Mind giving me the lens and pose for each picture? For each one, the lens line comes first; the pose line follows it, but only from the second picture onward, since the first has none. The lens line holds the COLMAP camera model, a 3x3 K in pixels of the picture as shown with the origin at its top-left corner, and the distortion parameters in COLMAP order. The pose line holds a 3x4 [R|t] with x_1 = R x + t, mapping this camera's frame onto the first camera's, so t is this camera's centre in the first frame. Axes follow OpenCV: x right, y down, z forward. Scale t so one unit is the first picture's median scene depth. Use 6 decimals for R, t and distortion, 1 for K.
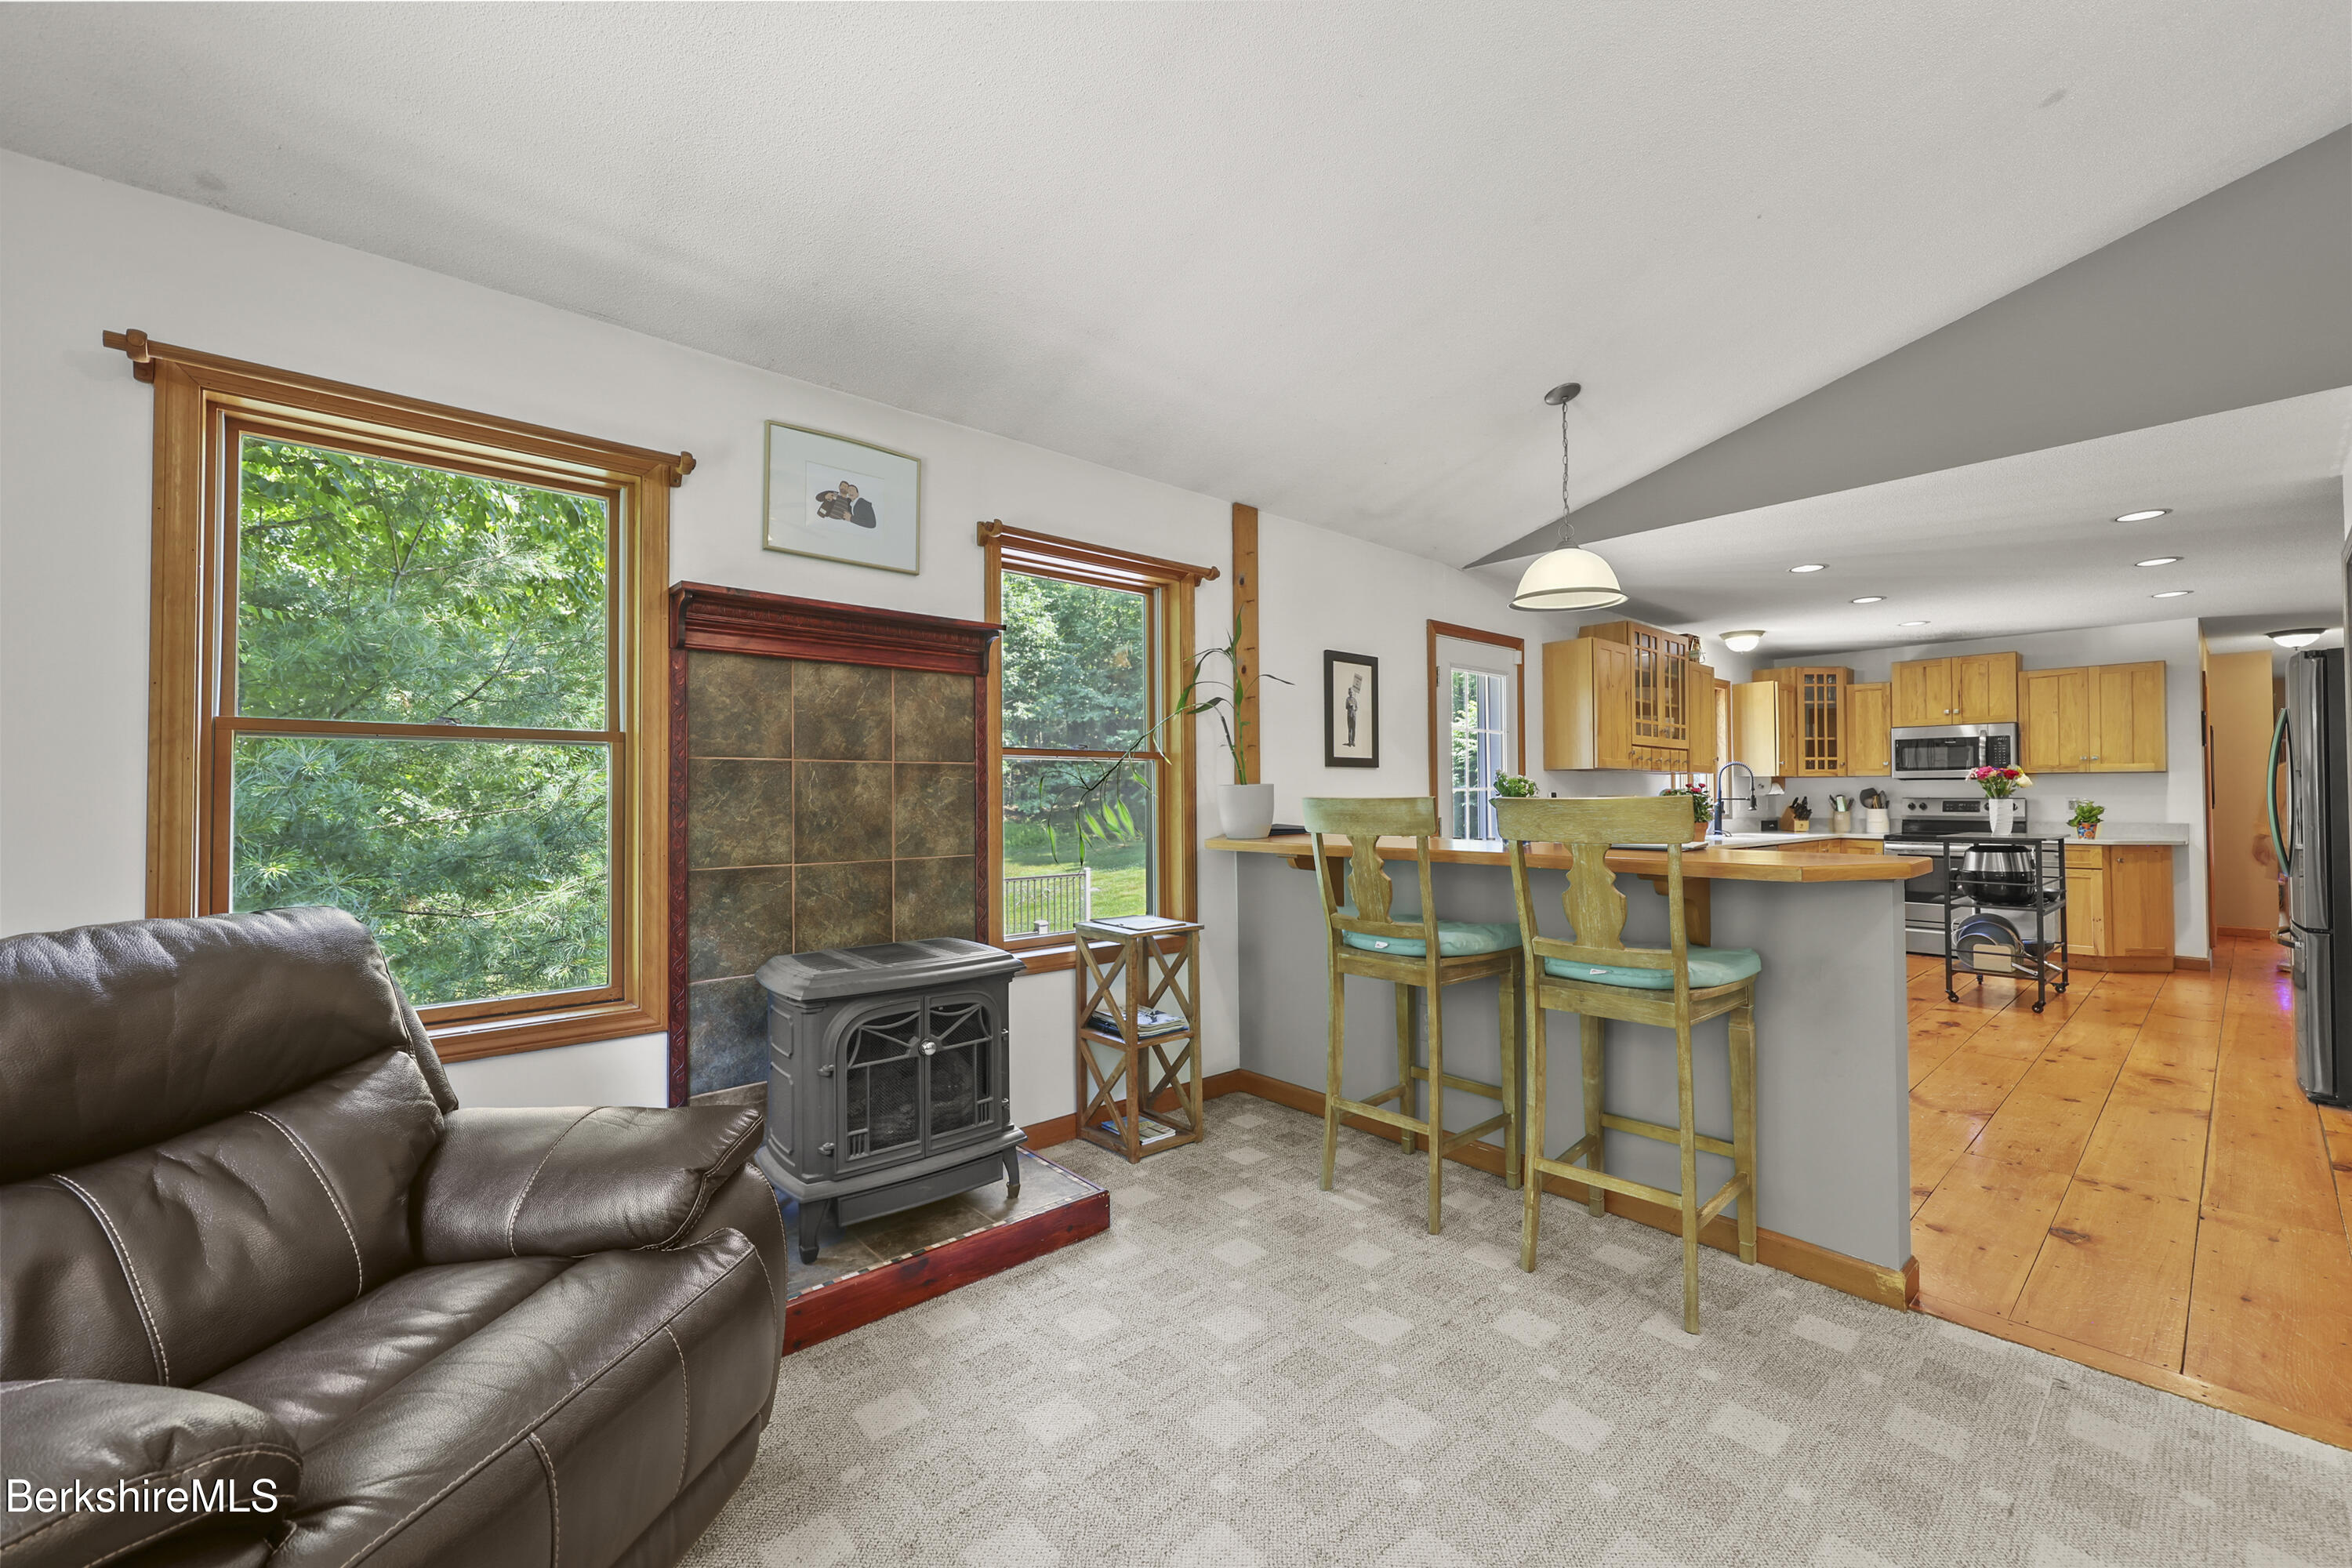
lens RADIAL K [[954.0, 0, 1176.0], [0, 954.0, 784.0], [0, 0, 1]] dist [-0.000898, -0.000148]
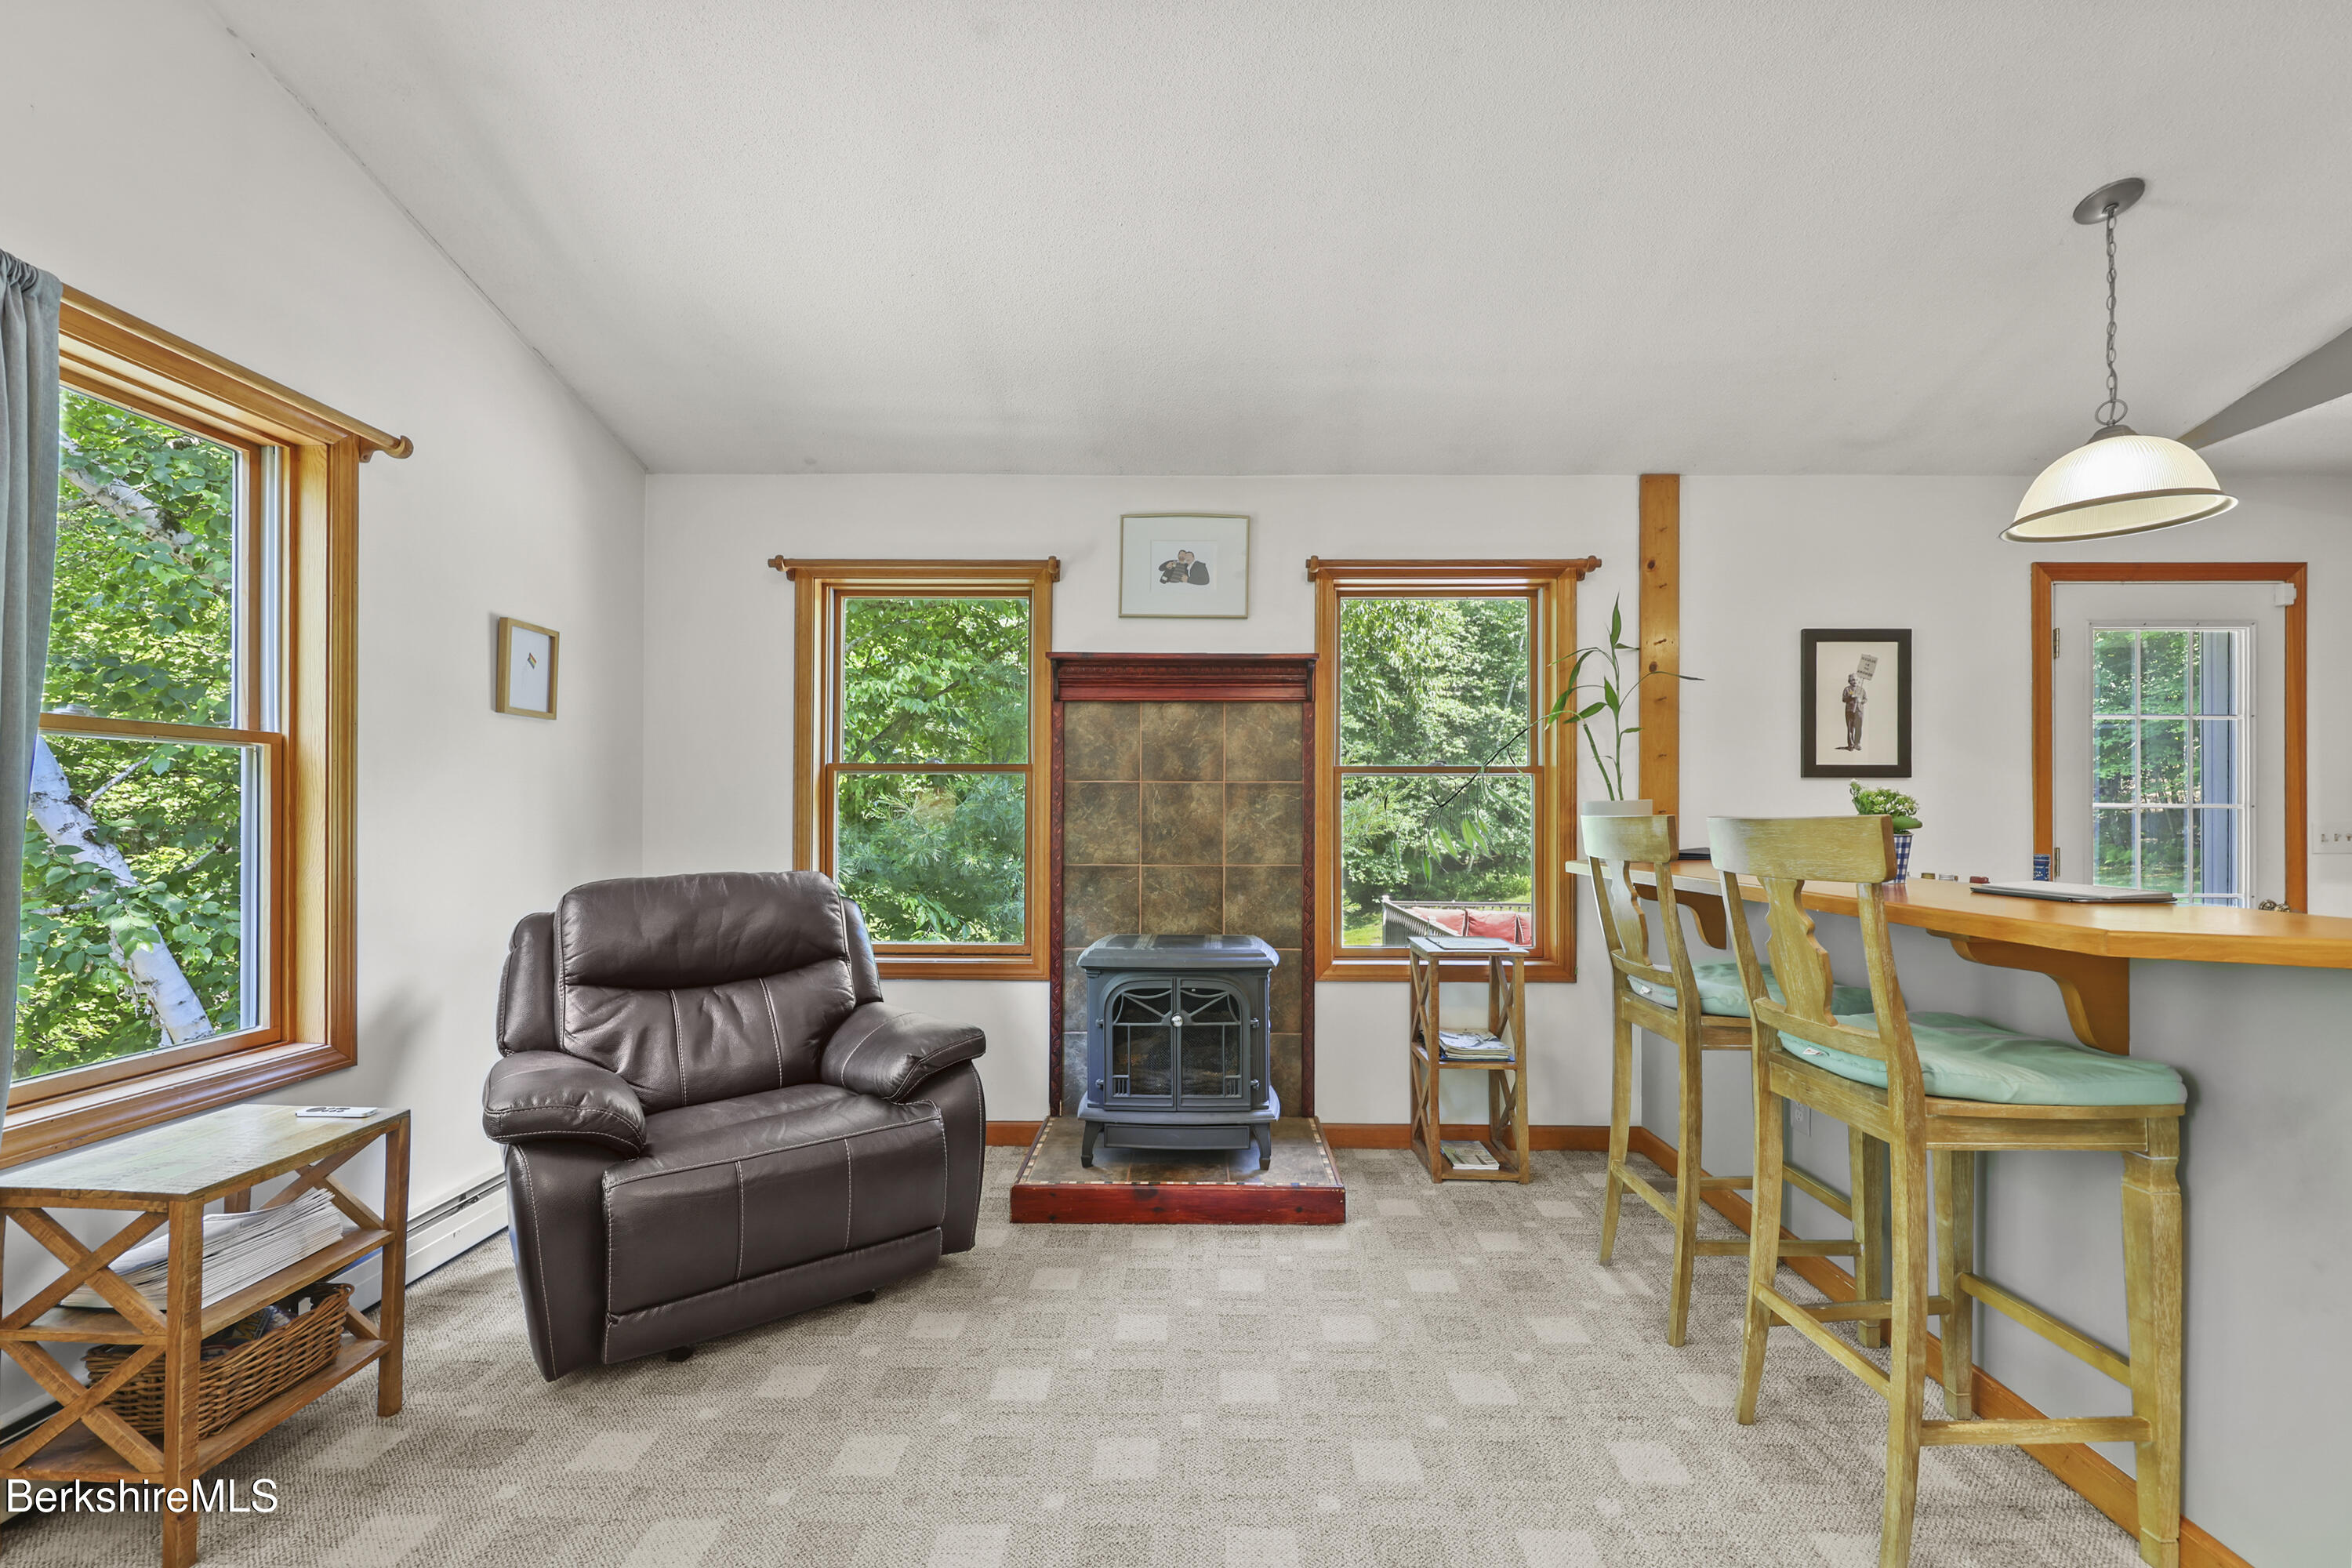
lens RADIAL K [[960.7, 0, 1172.0], [0, 960.7, 815.4], [0, 0, 1]] dist [0.000096, 0.000194]
pose [[0.736039, 0.008449, -0.676886, 0.452229], [0.001973, 0.999891, 0.014626, 0.000597], [0.676936, -0.012101, 0.735943, 0.088902]]
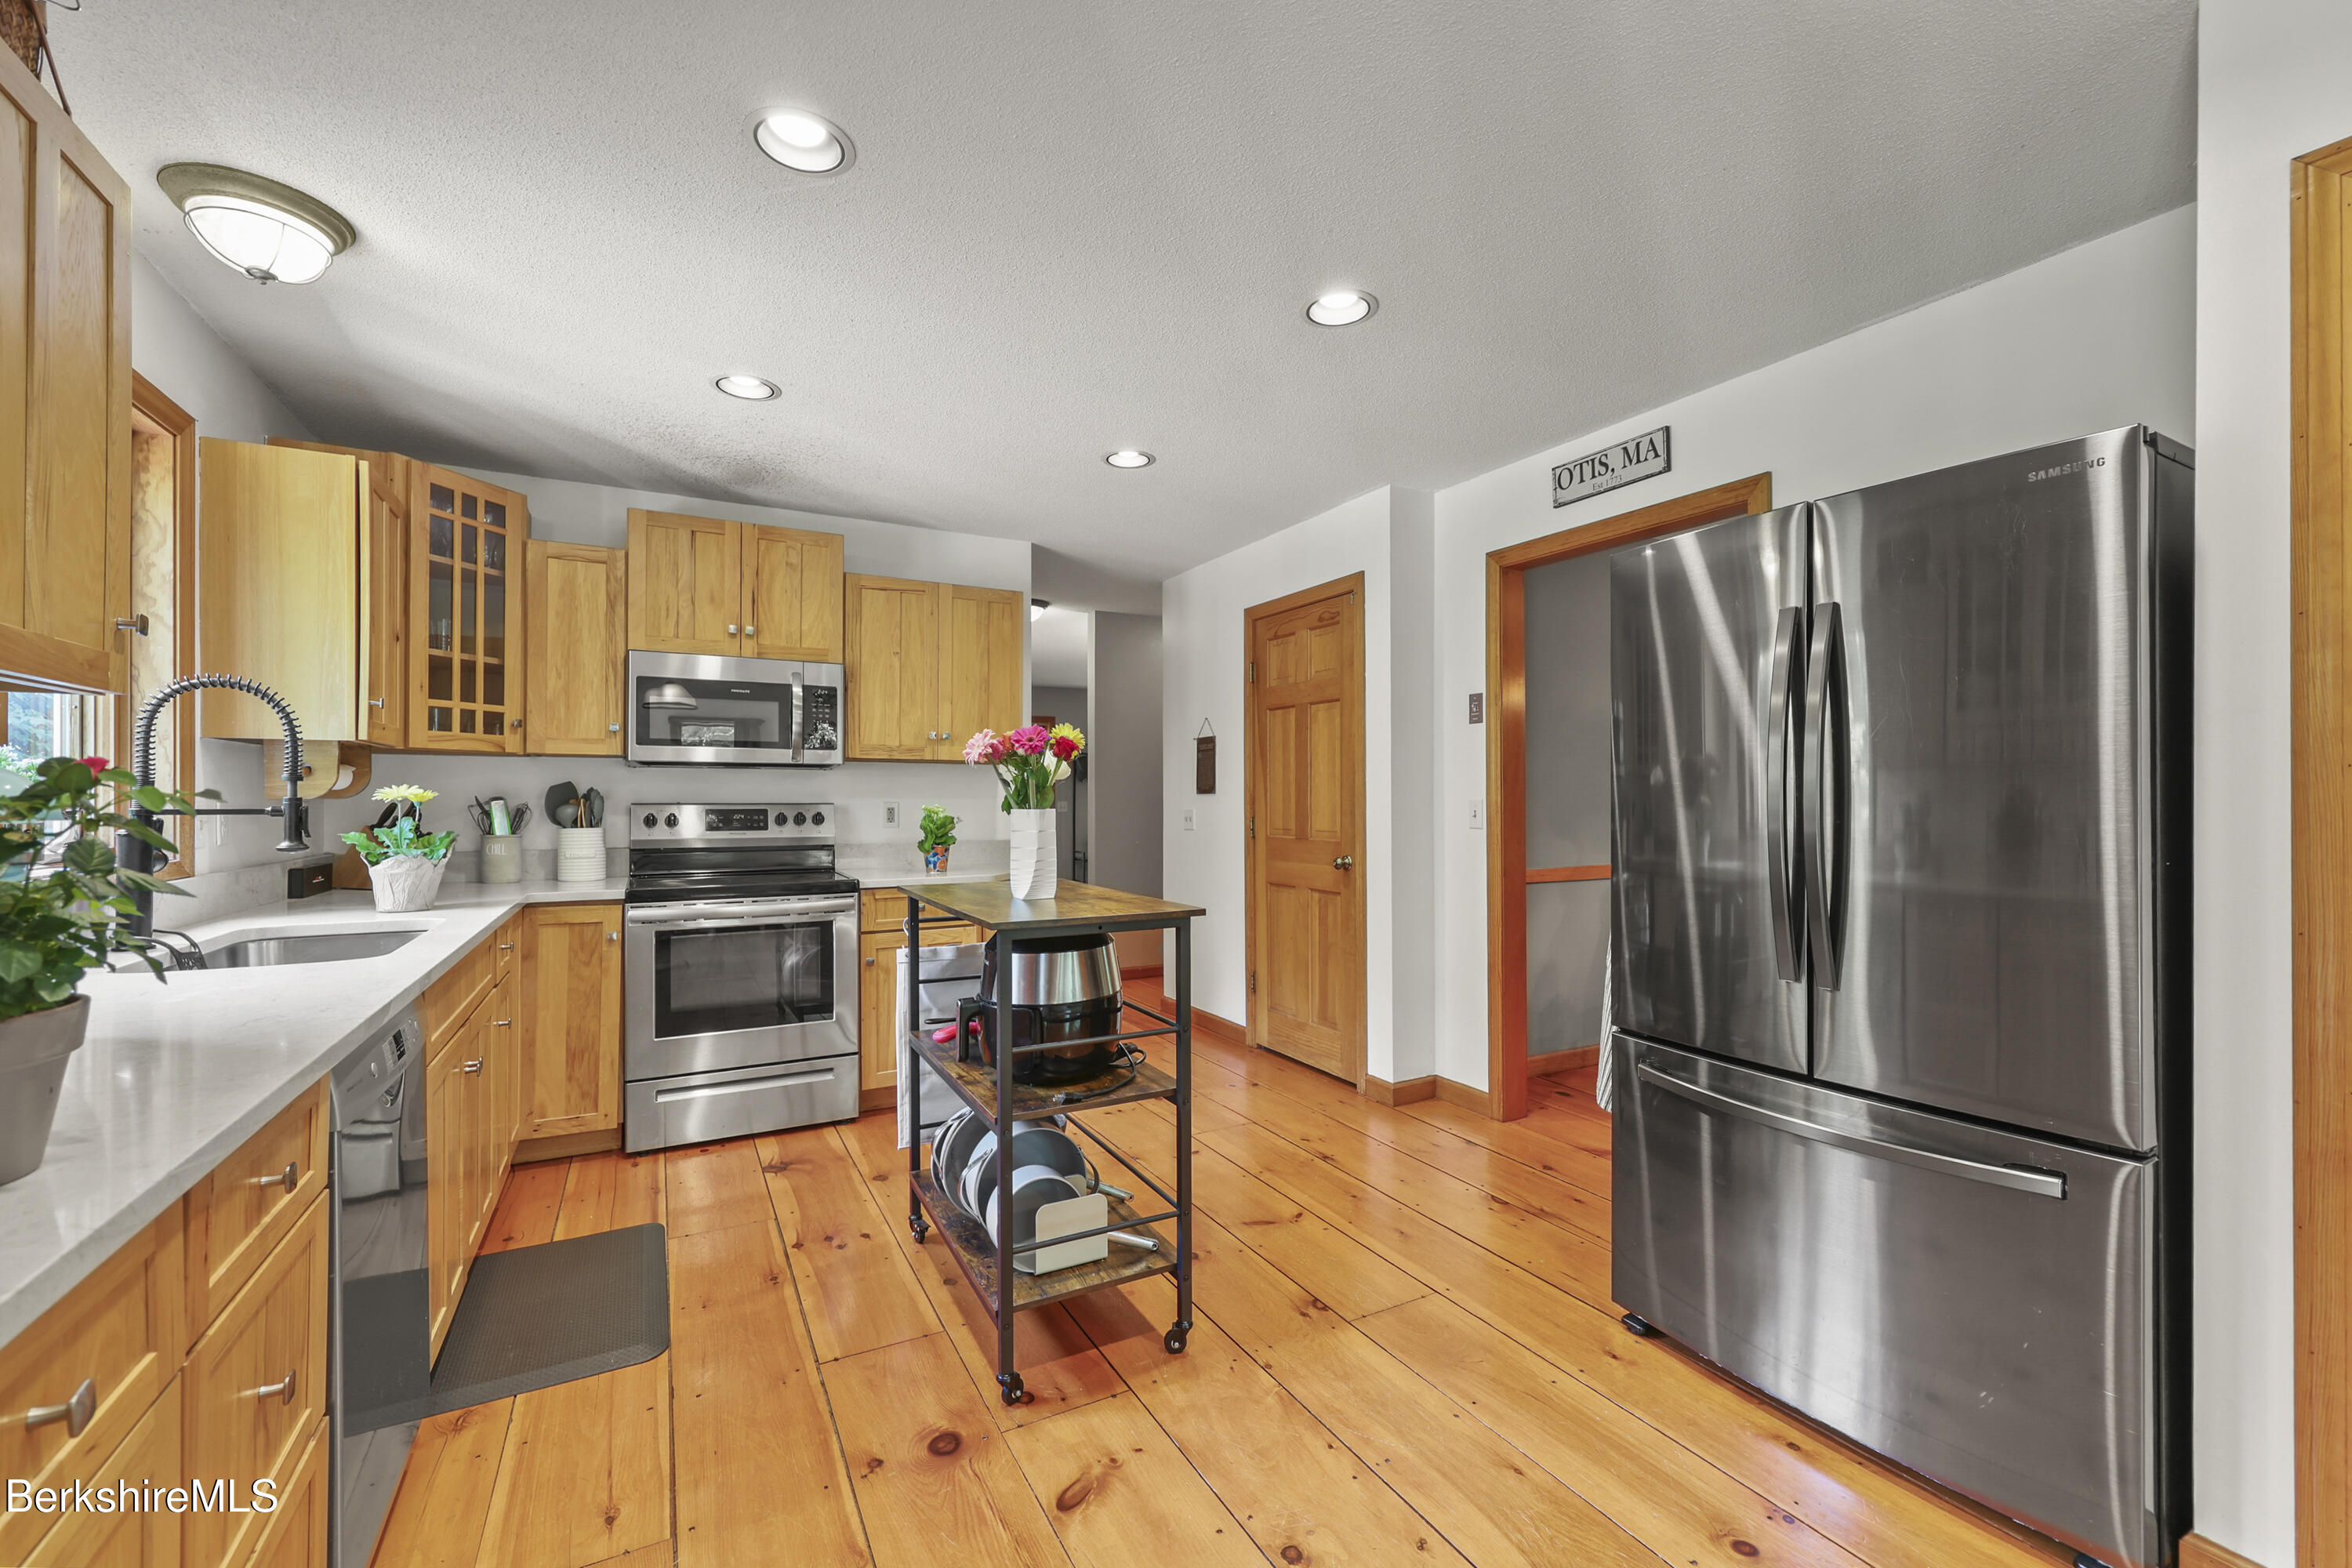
lens RADIAL K [[954.0, 0, 1176.0], [0, 954.0, 784.0], [0, 0, 1]] dist [-0.000898, -0.000148]
pose [[0.221910, 0.015123, 0.974950, 0.936585], [-0.015591, 0.999807, -0.011960, 0.016406], [-0.974943, -0.012547, 0.222103, 1.645757]]
